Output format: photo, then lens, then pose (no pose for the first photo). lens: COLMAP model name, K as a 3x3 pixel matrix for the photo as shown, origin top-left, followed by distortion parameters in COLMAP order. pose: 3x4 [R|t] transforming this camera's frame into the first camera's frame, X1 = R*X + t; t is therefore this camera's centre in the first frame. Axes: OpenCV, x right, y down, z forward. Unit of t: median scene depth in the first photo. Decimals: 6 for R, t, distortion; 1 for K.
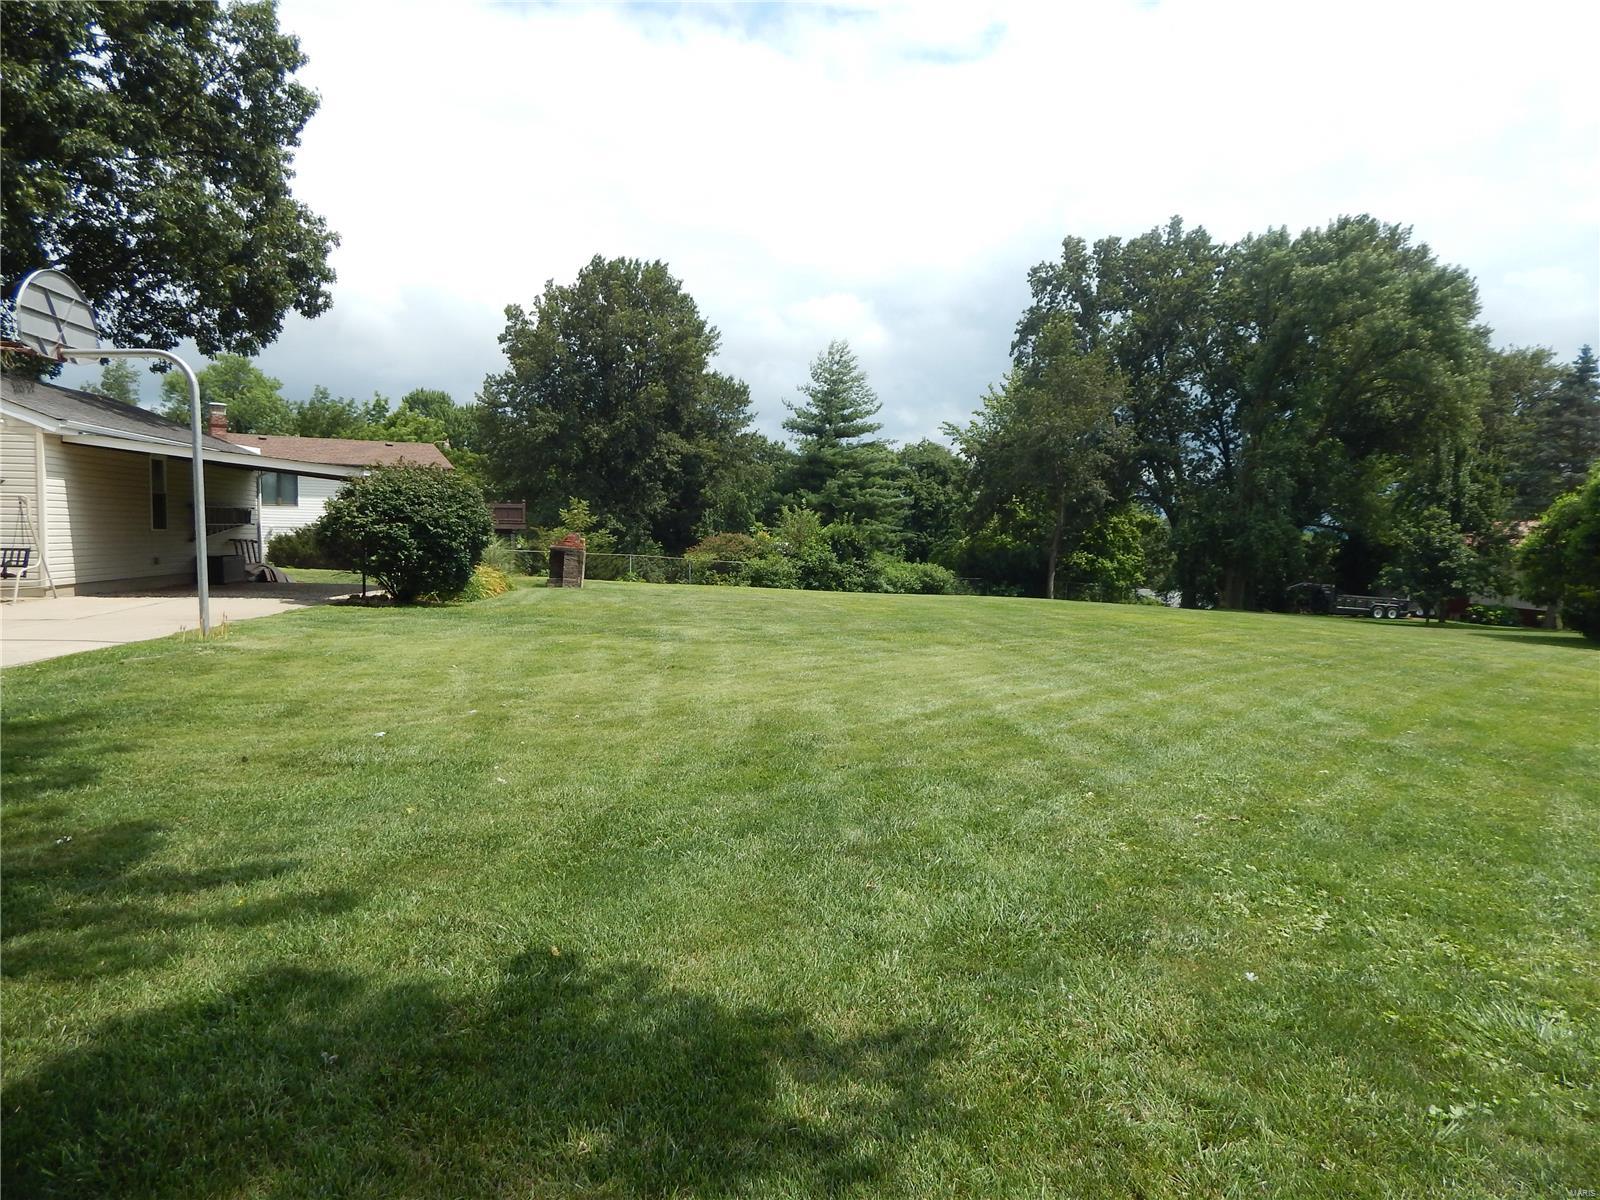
lens RADIAL K [[1052.4, 0, 800.0], [0, 1052.4, 600.0], [0, 0, 1]] dist [0.001288, 0.001317]
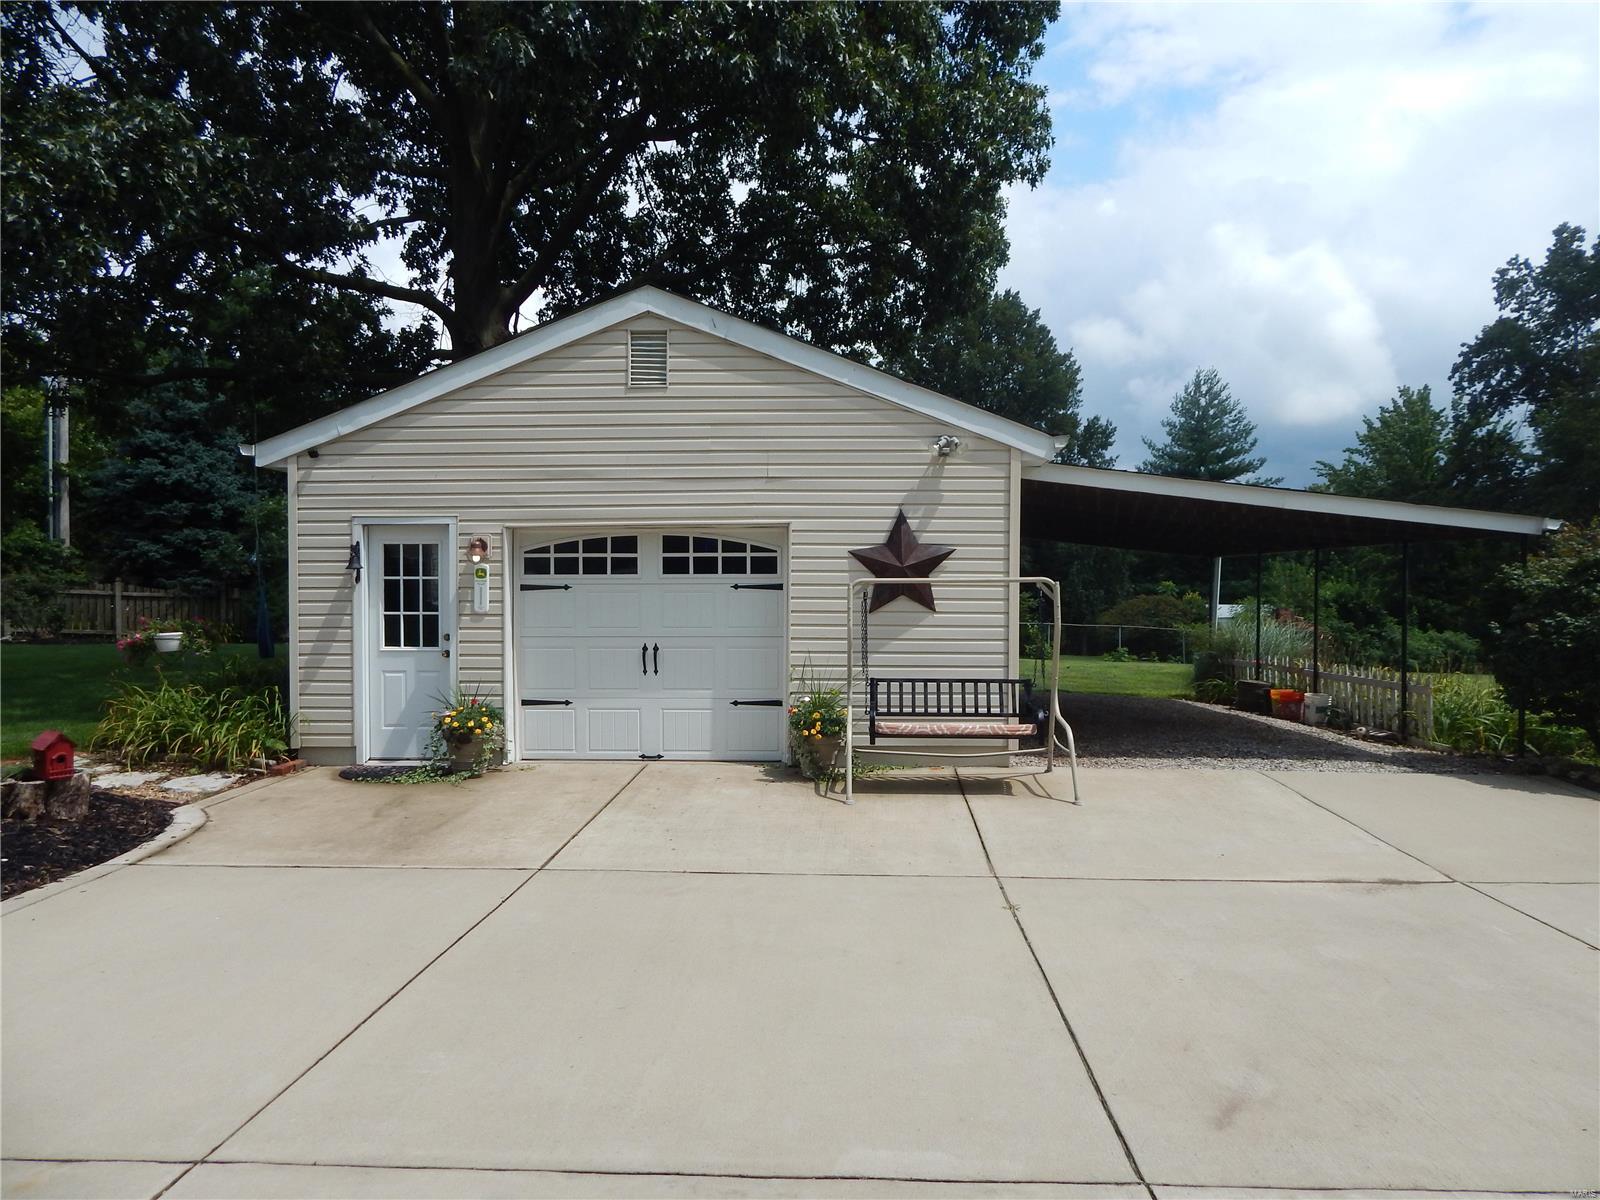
lens RADIAL K [[1052.4, 0, 800.0], [0, 1052.4, 600.0], [0, 0, 1]] dist [0.001288, 0.001317]
pose [[0.980190, 0.003845, -0.198022, -0.133306], [-0.012960, 0.998914, -0.044755, -0.012235], [0.197635, 0.046435, 0.979175, 0.088225]]
